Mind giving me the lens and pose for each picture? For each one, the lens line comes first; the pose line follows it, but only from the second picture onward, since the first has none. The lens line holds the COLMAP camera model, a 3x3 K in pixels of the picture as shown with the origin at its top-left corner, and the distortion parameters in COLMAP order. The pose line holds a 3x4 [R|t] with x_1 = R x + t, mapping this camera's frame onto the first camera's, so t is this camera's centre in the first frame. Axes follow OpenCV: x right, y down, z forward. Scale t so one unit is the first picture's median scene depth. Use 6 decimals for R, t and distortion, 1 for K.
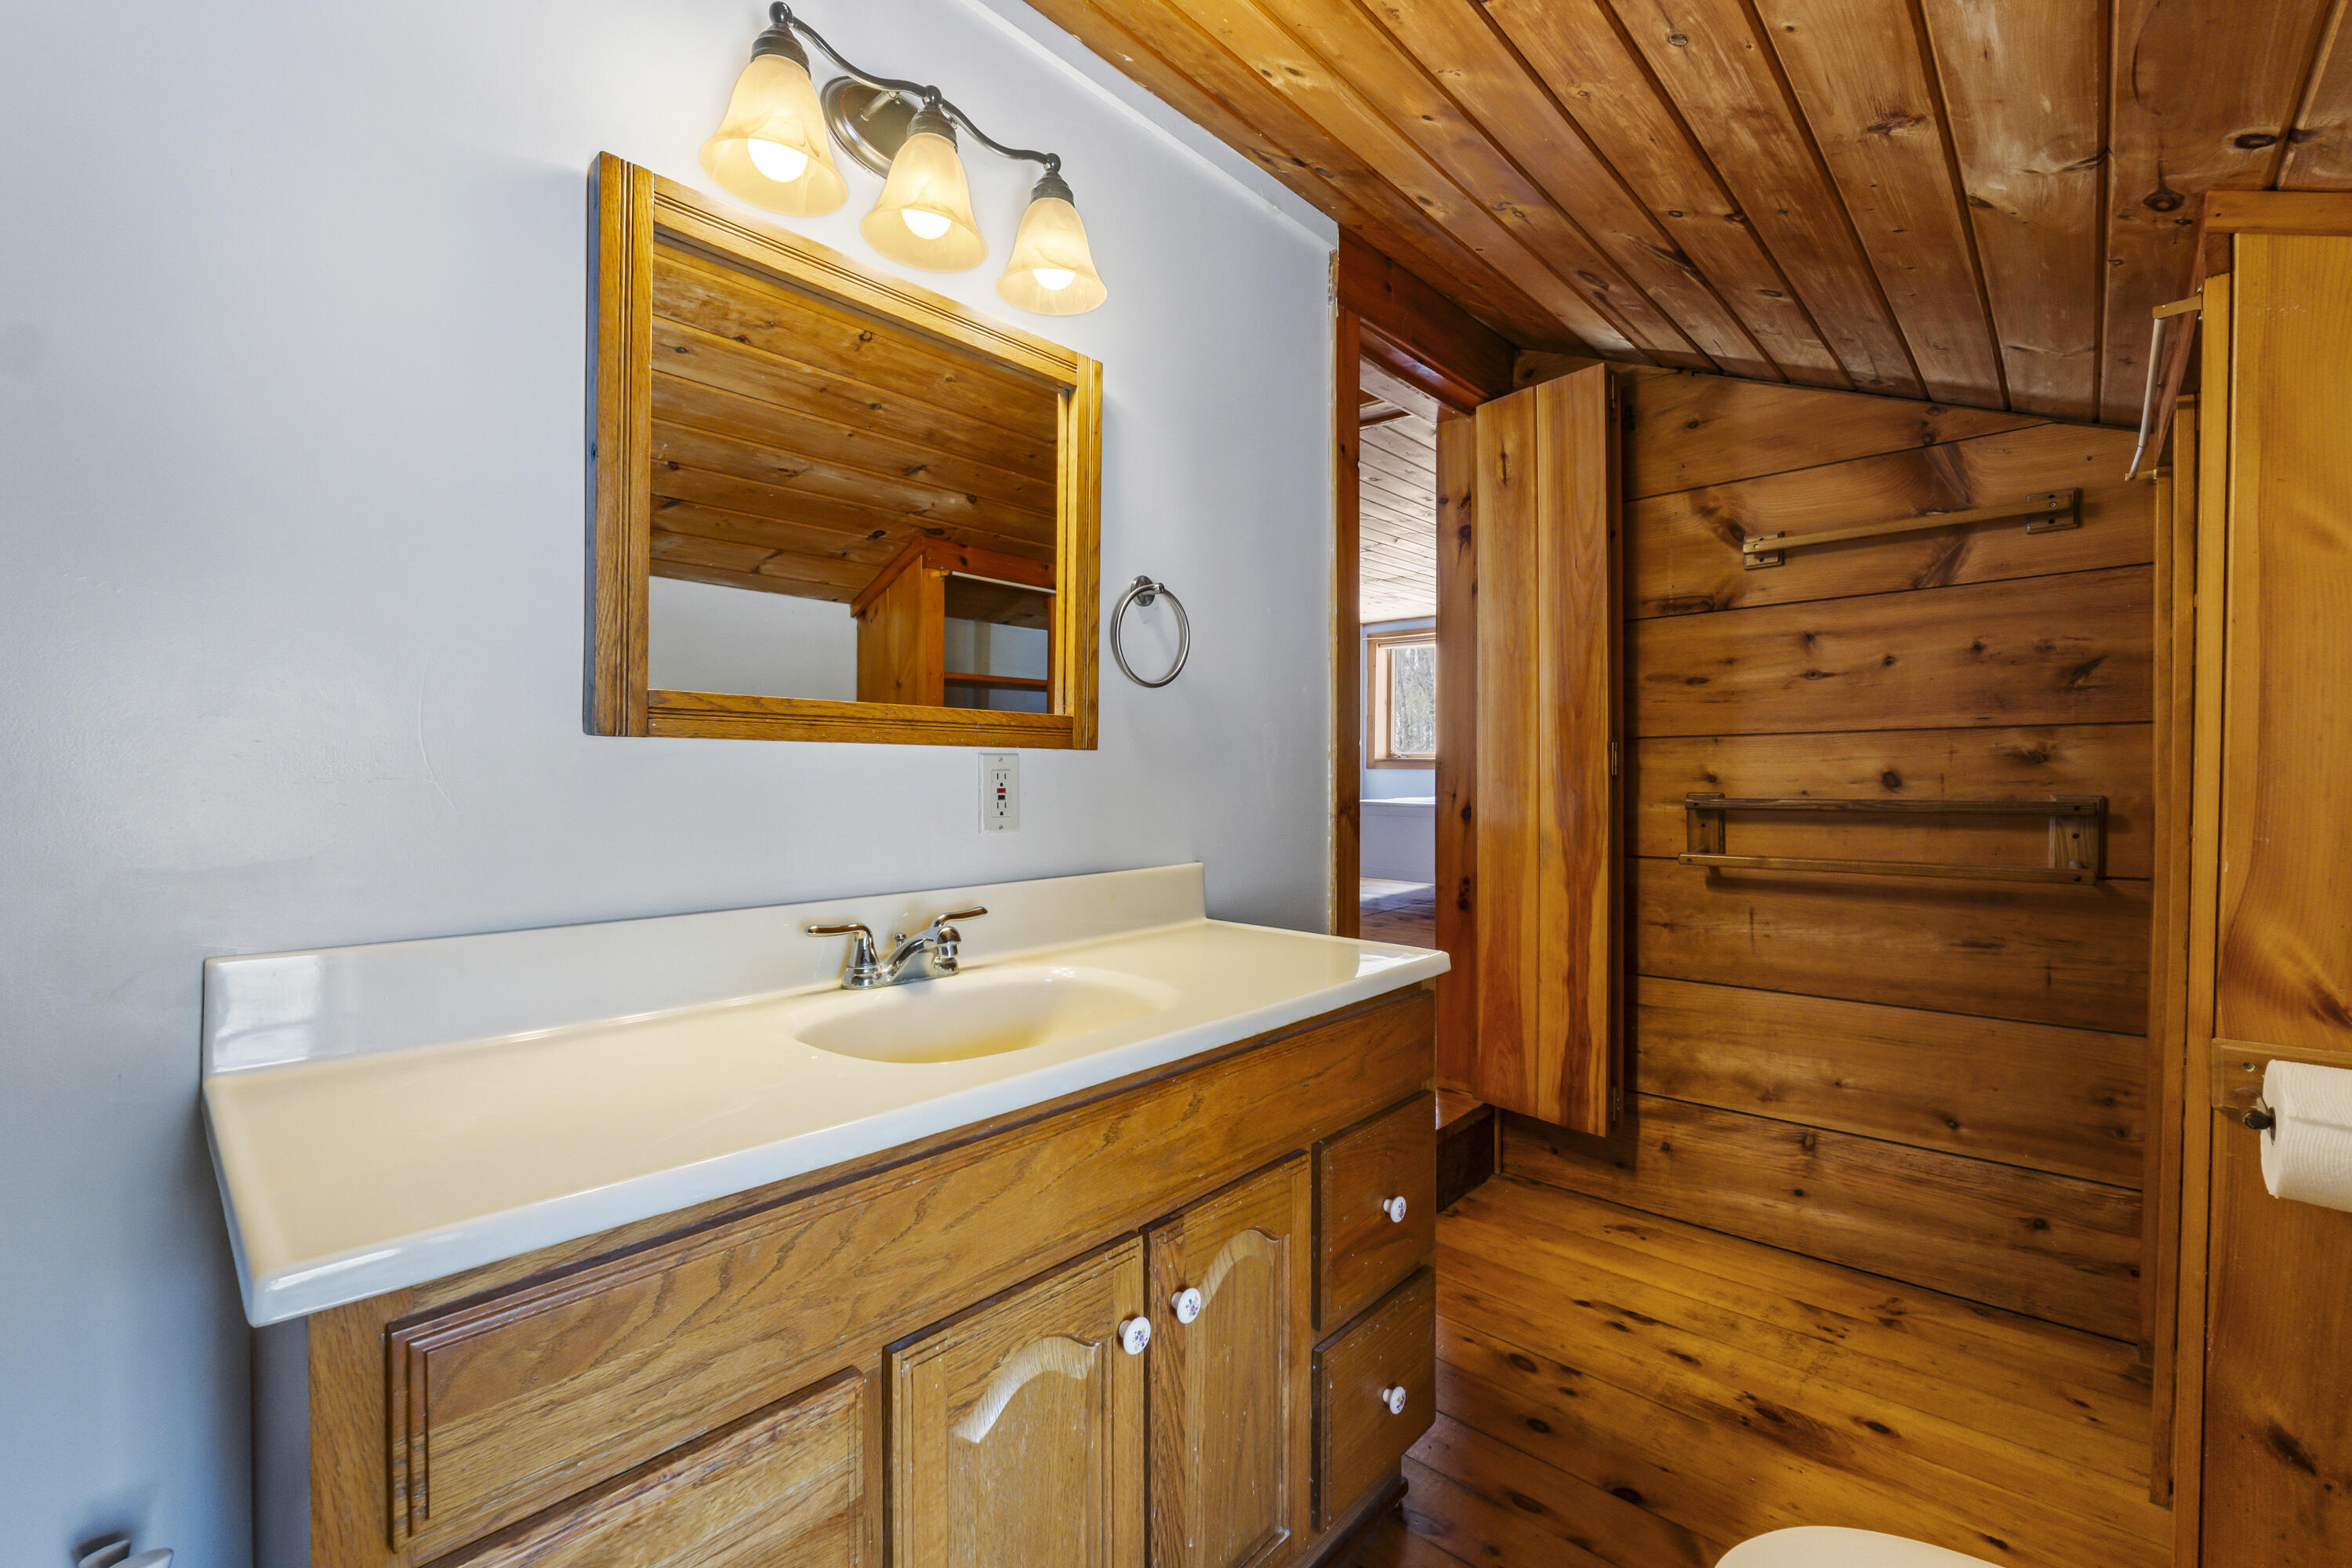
lens RADIAL K [[990.0, 0, 1176.7], [0, 990.0, 782.9], [0, 0, 1]] dist [-0.000169, -0.000004]
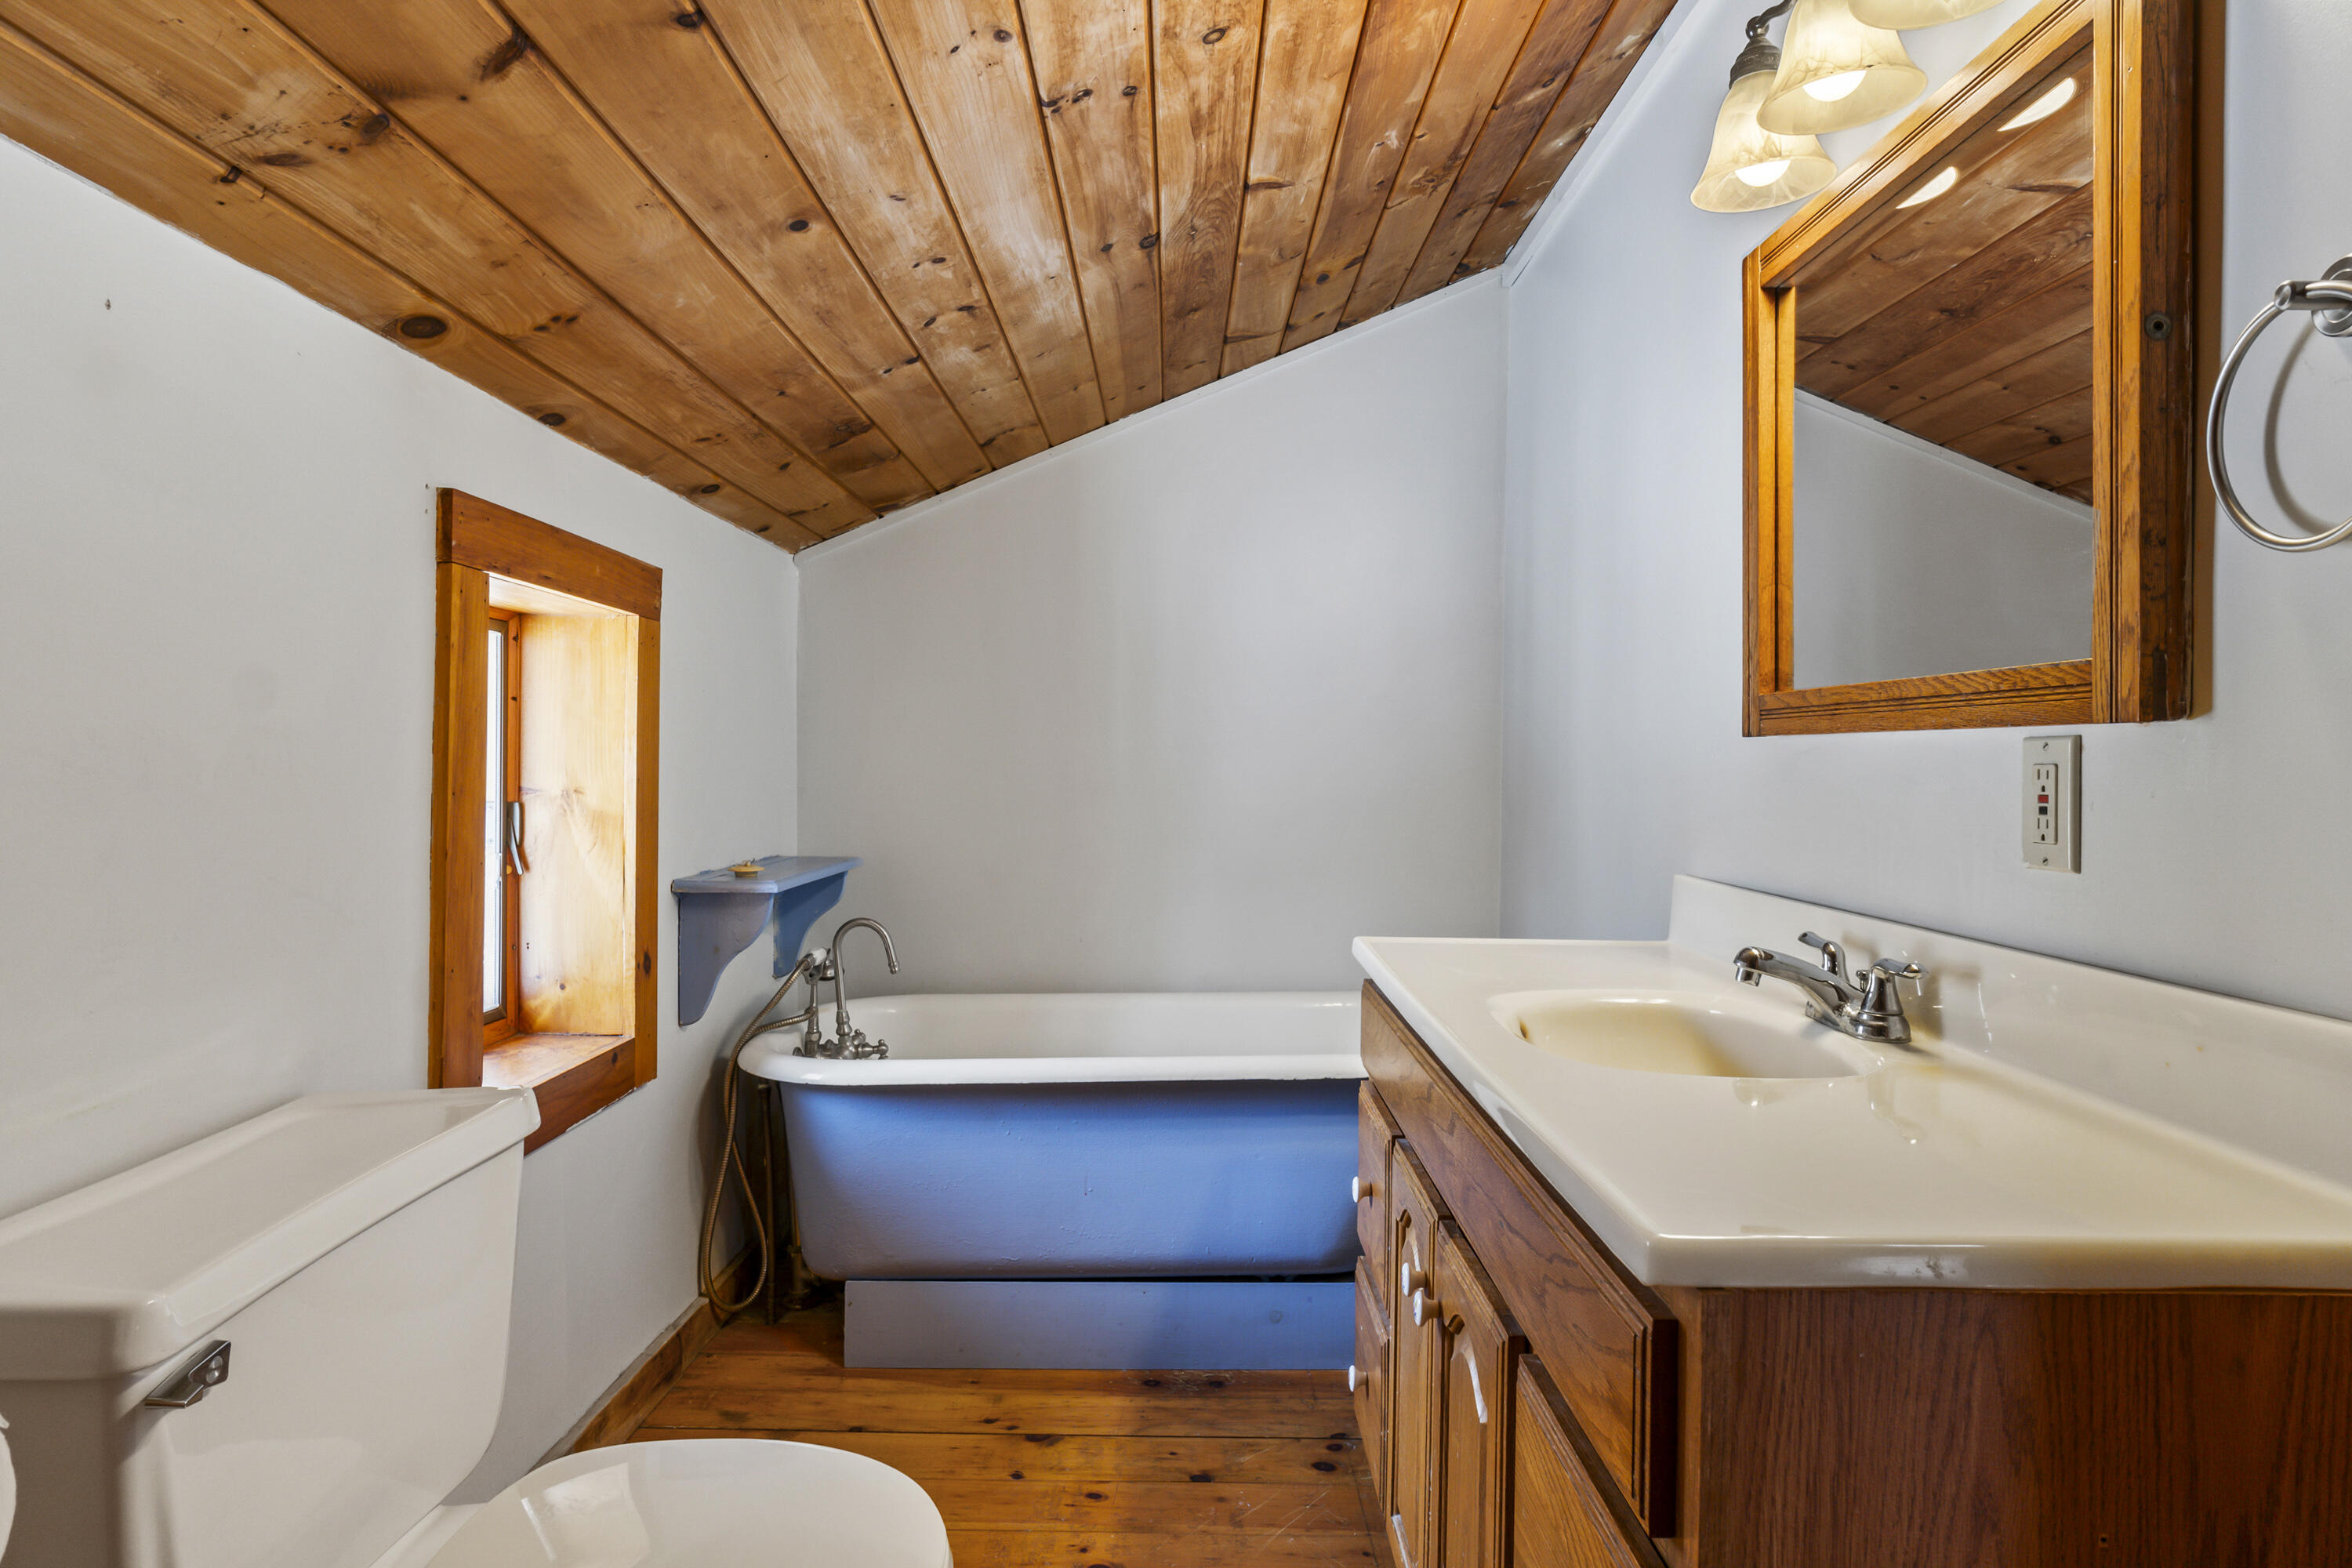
lens RADIAL K [[1495.3, 0, 1174.9], [0, 1495.3, 778.2], [0, 0, 1]] dist [-0.000107, -0.000012]
pose [[-0.732896, 0.001139, -0.680340, 0.784762], [-0.009170, 0.999891, 0.011553, -0.009423], [0.680279, 0.014705, -0.732806, 1.293694]]
